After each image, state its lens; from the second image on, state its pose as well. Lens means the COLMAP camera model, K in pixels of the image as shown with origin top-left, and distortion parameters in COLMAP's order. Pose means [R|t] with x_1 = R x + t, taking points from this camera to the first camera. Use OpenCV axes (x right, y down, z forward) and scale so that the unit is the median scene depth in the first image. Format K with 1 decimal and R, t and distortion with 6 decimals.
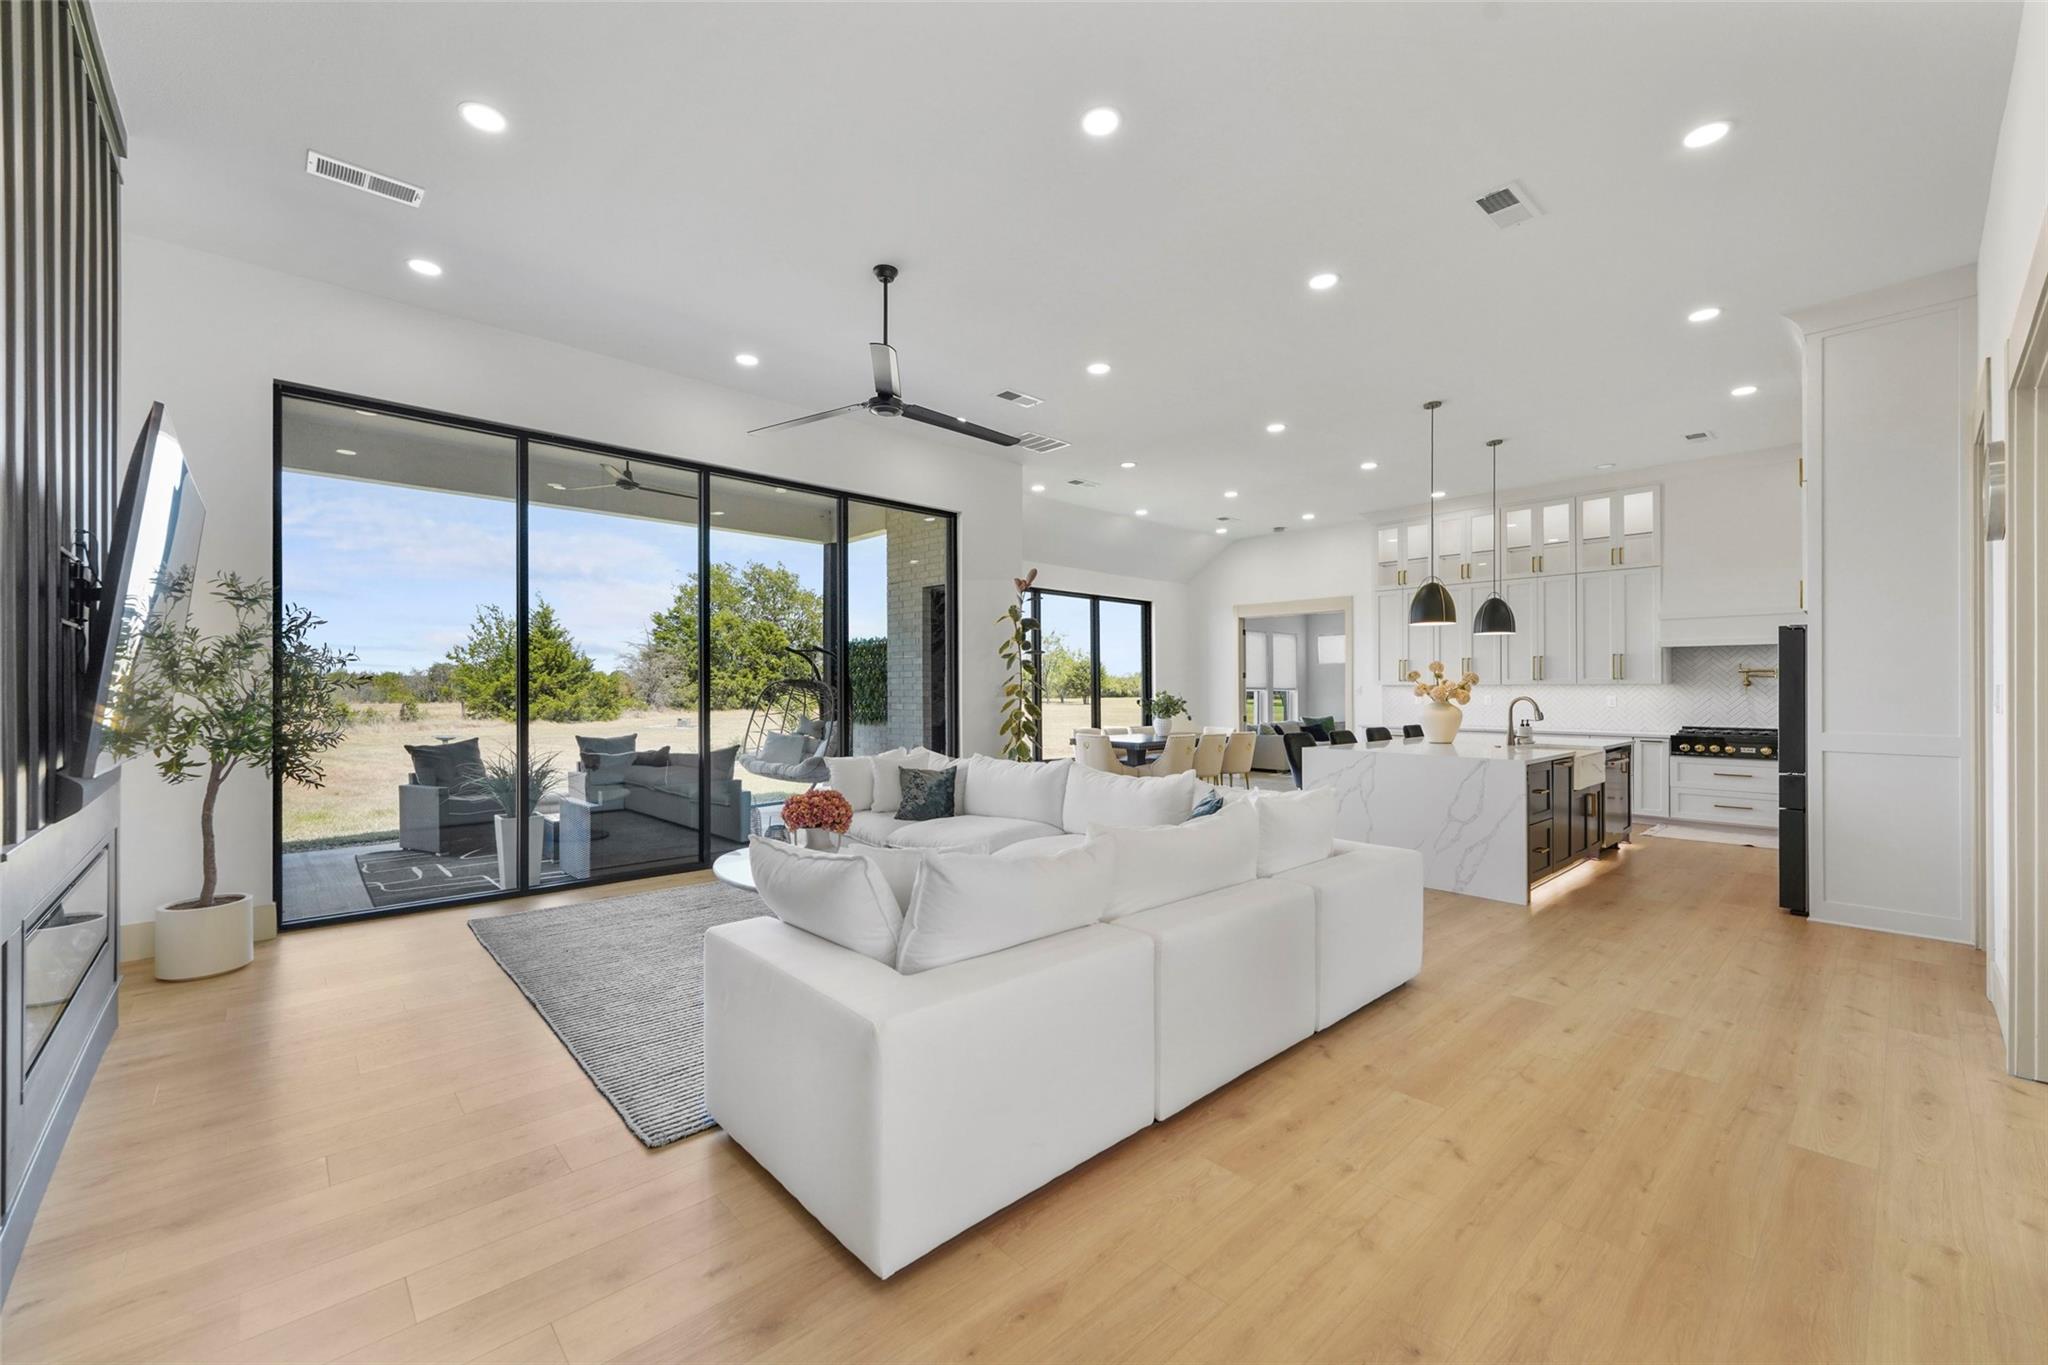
lens RADIAL K [[813.5, 0, 1011.5], [0, 813.5, 688.1], [0, 0, 1]] dist [0.001470, 0.000160]
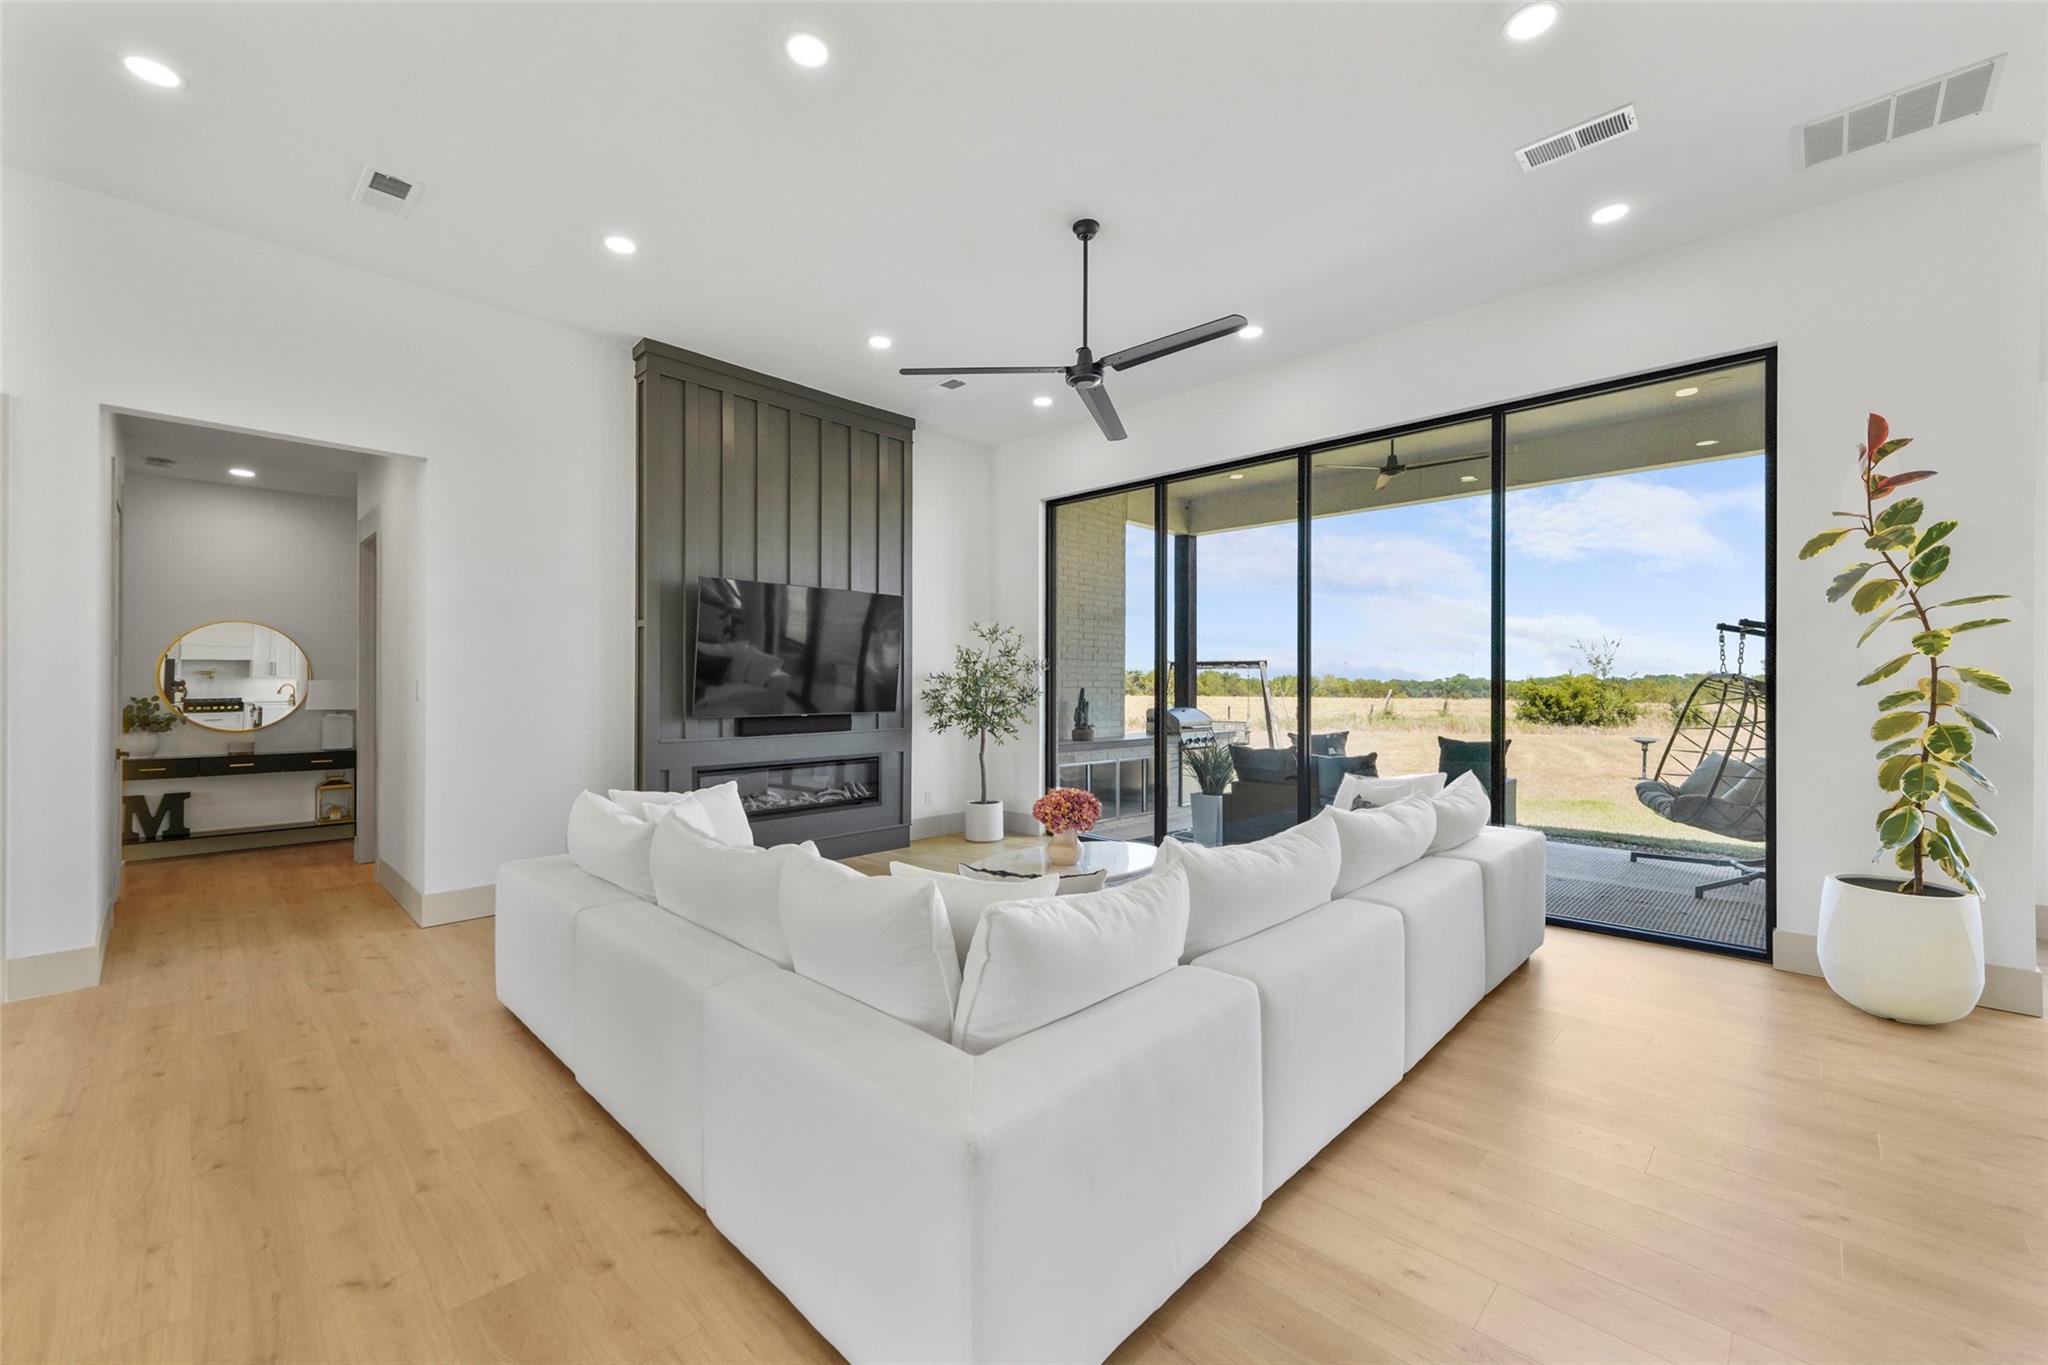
lens RADIAL K [[813.5, 0, 1011.5], [0, 813.5, 688.1], [0, 0, 1]] dist [0.001470, 0.000160]
pose [[0.054064, -0.002756, -0.998534, 0.272386], [0.000316, 0.999996, -0.002743, 0.001757], [0.998537, -0.000168, 0.054065, 0.317192]]
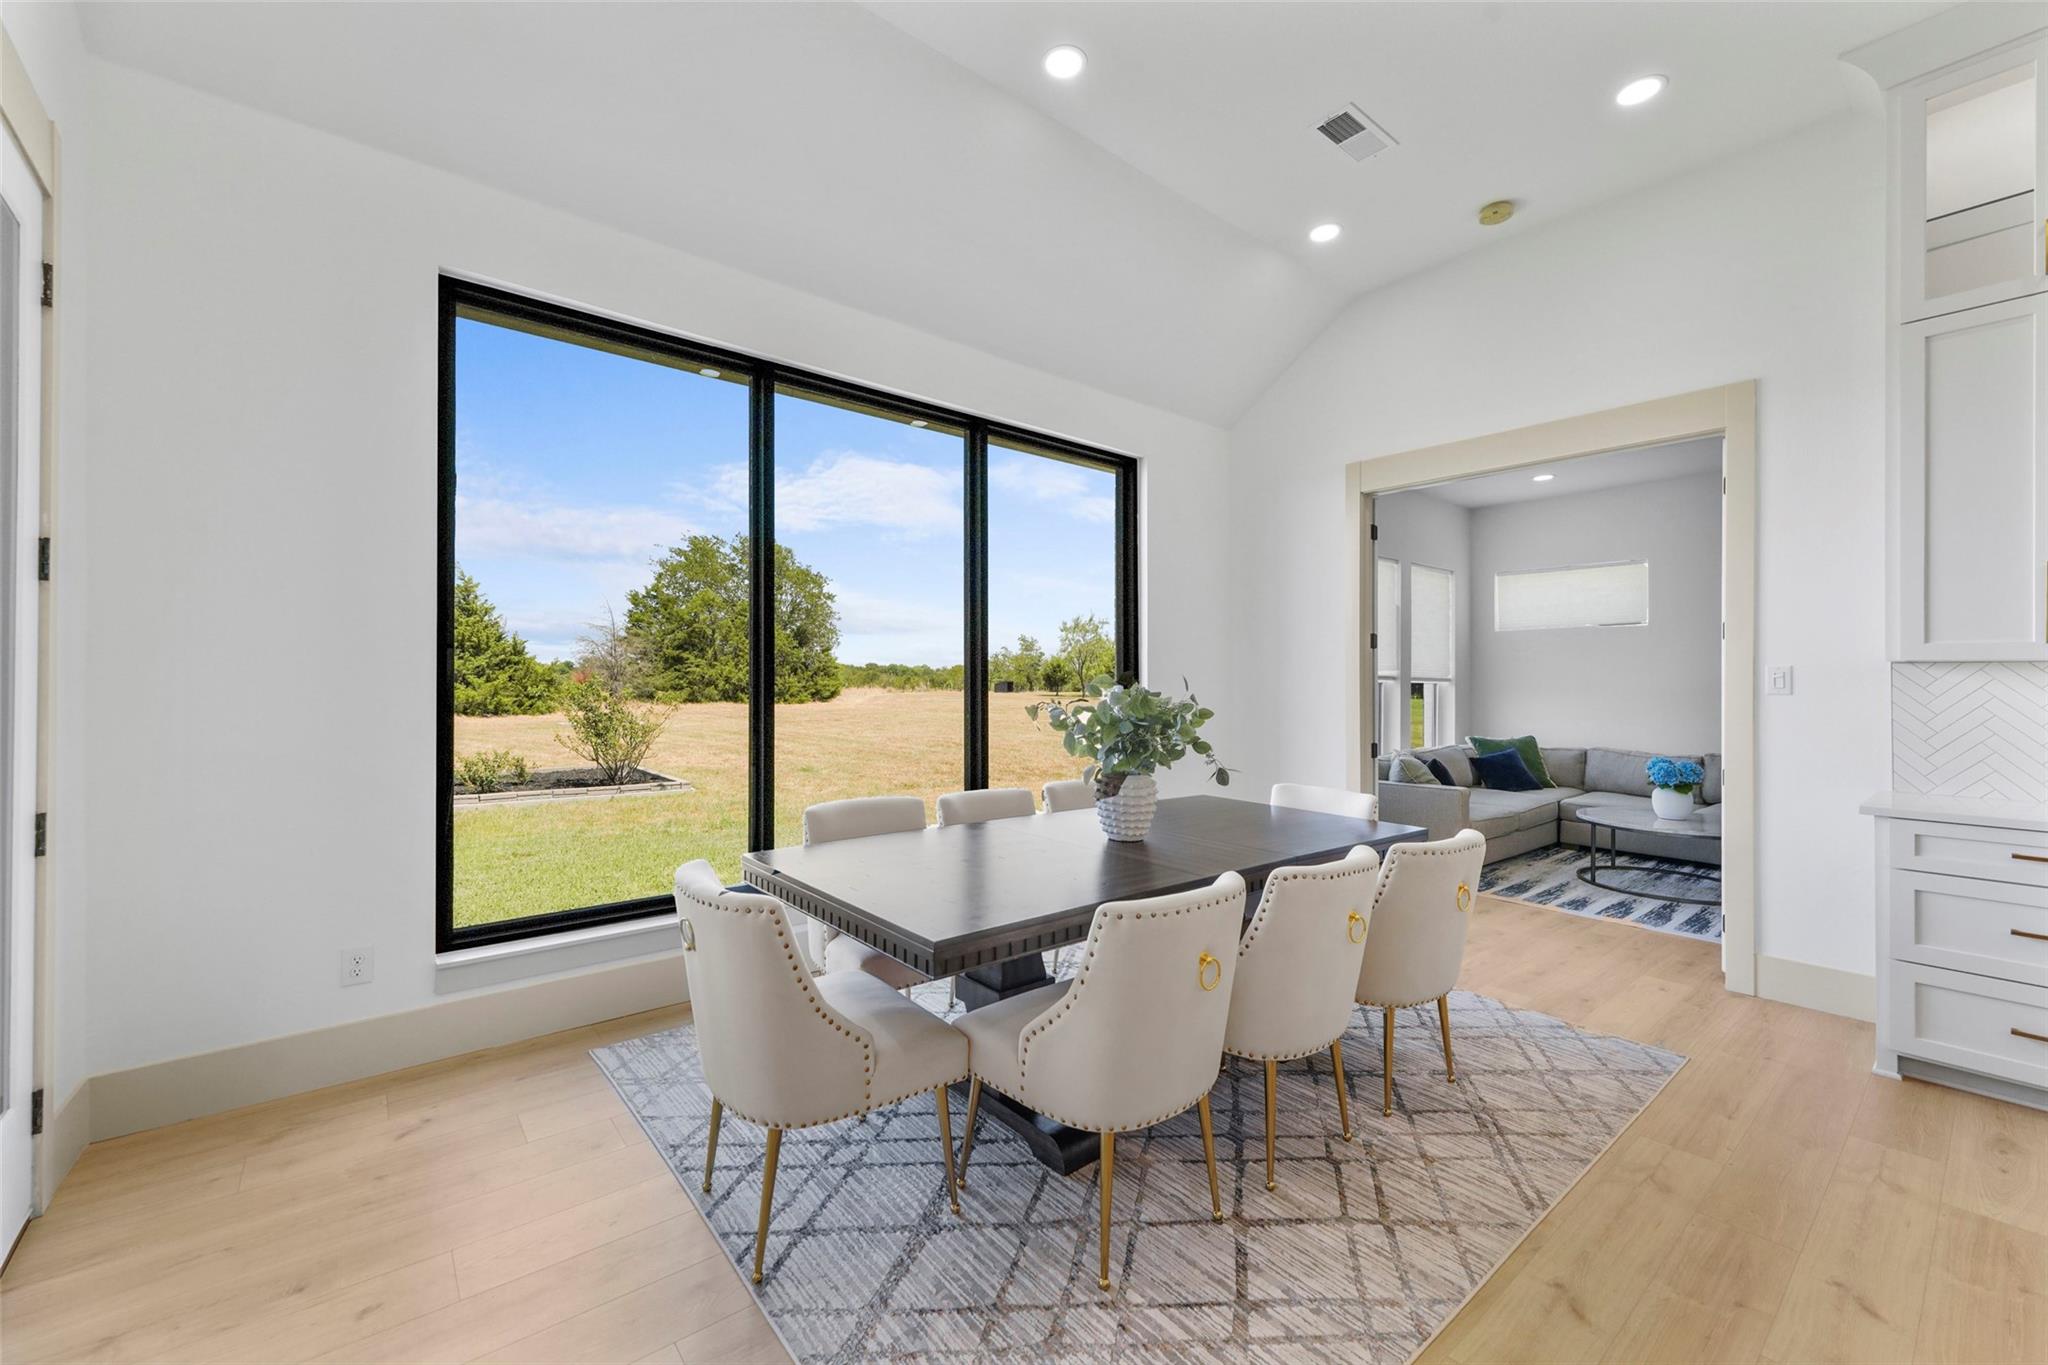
lens RADIAL K [[827.9, 0, 1024.0], [0, 827.9, 682.5], [0, 0, 1]] dist [-0.000253, -0.000082]
pose [[0.999096, 0.007796, -0.041798, 0.136582], [-0.007702, 0.999967, 0.002394, 0.004789], [0.041815, -0.002070, 0.999123, 0.602790]]
